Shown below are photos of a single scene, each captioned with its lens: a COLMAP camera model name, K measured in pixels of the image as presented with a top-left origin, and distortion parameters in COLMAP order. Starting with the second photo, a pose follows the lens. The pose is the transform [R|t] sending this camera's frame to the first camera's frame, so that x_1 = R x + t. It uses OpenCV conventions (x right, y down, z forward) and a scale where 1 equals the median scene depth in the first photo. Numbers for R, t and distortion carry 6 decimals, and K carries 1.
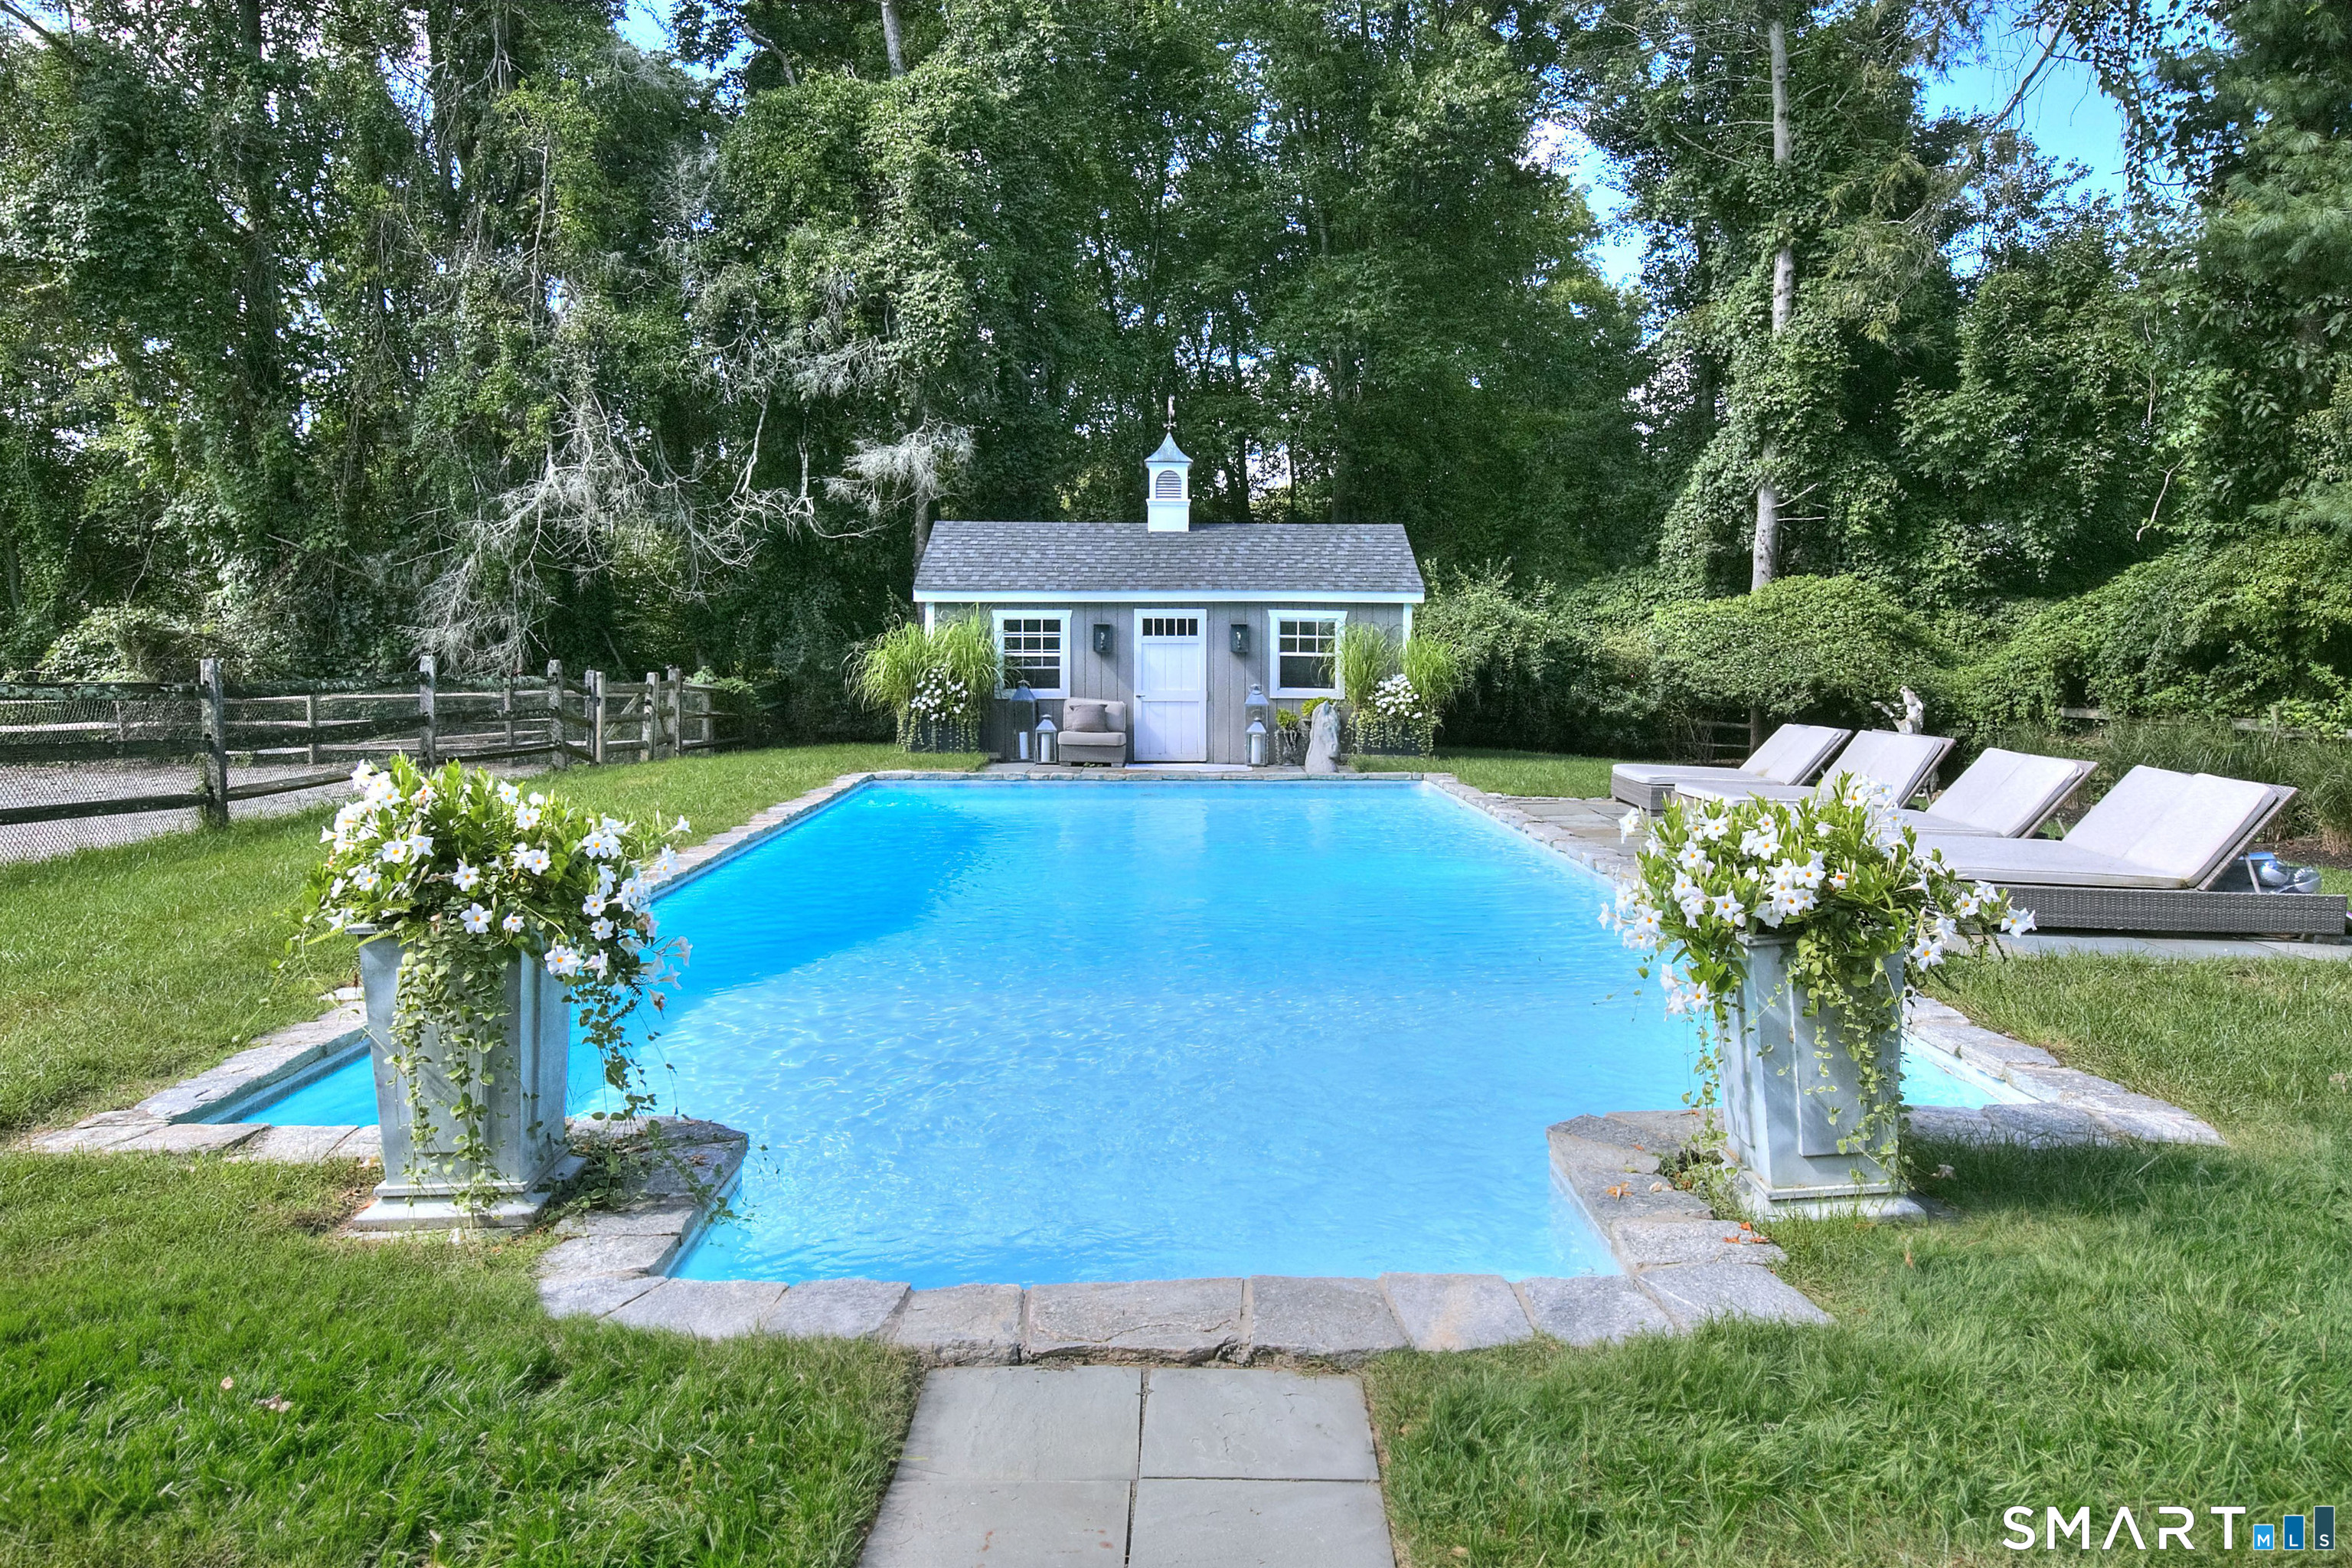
lens RADIAL K [[1626.9, 0, 1176.0], [0, 1626.9, 784.0], [0, 0, 1]] dist [0.002124, 0.000248]
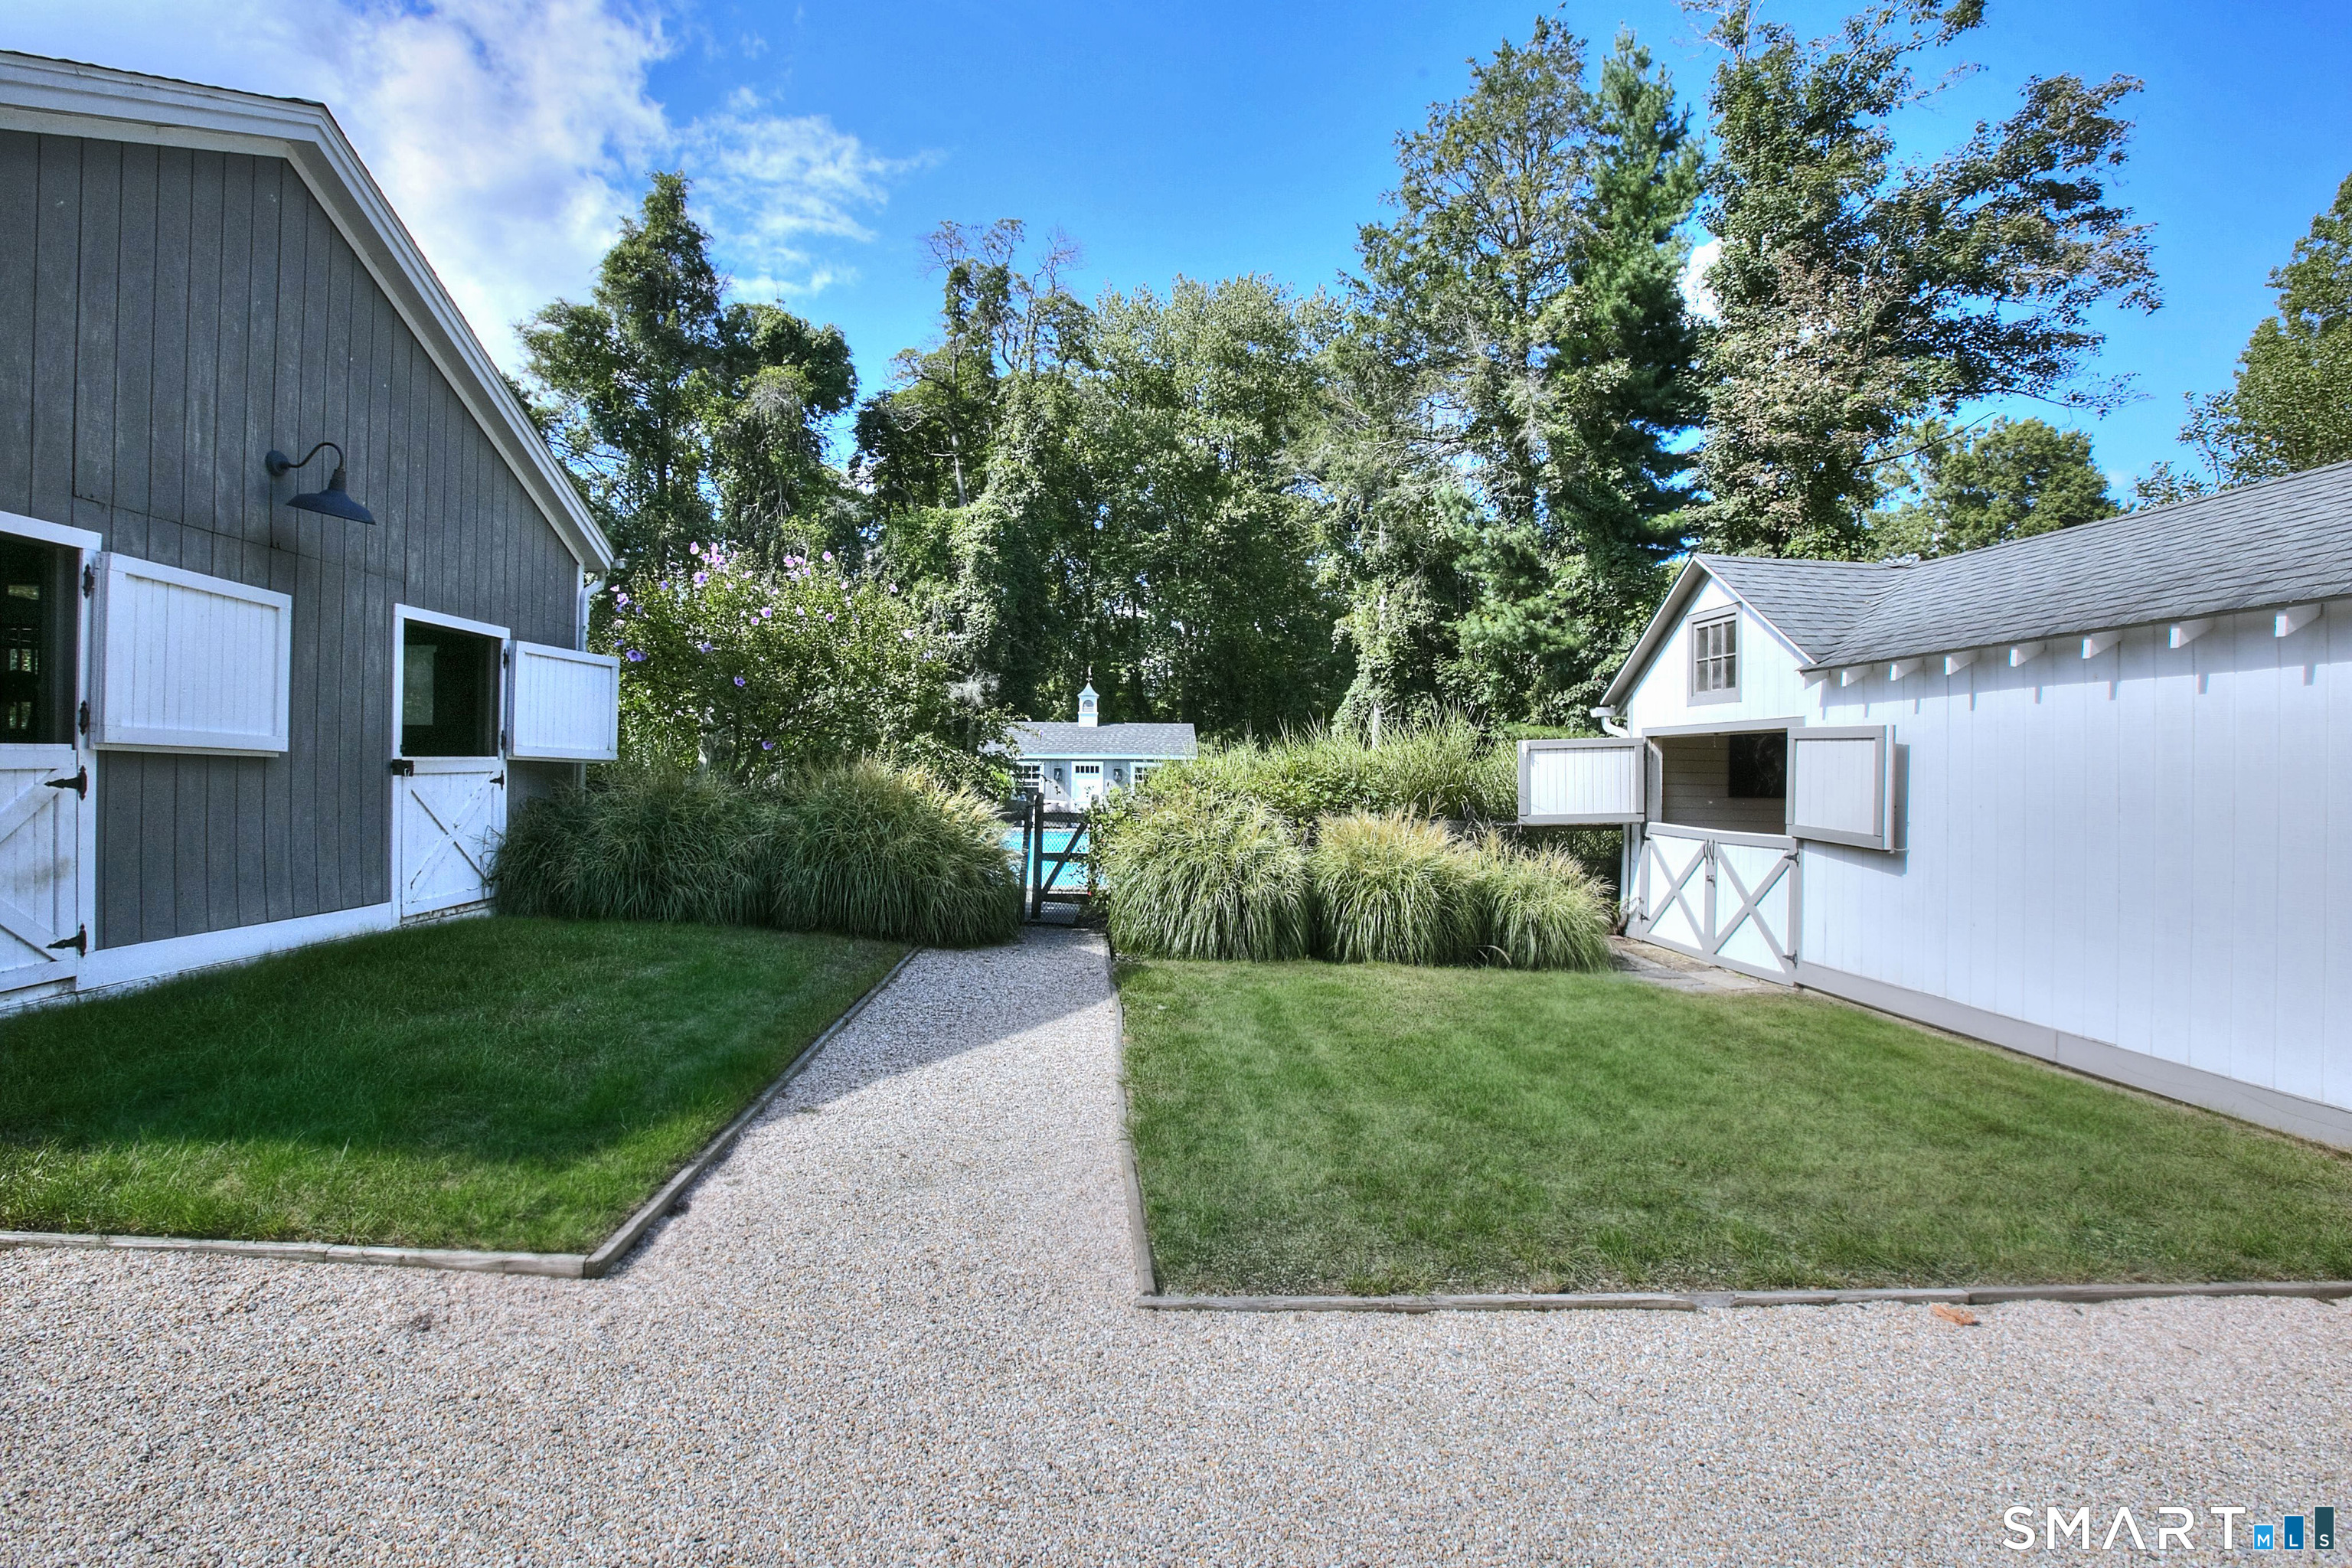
lens RADIAL K [[1088.5, 0, 1176.0], [0, 1088.5, 784.0], [0, 0, 1]] dist [0.000534, -0.000054]
pose [[0.998082, 0.010455, 0.061016, 0.022764], [-0.006128, 0.997480, -0.070682, 0.026441], [-0.061601, 0.070172, 0.995631, -0.439508]]
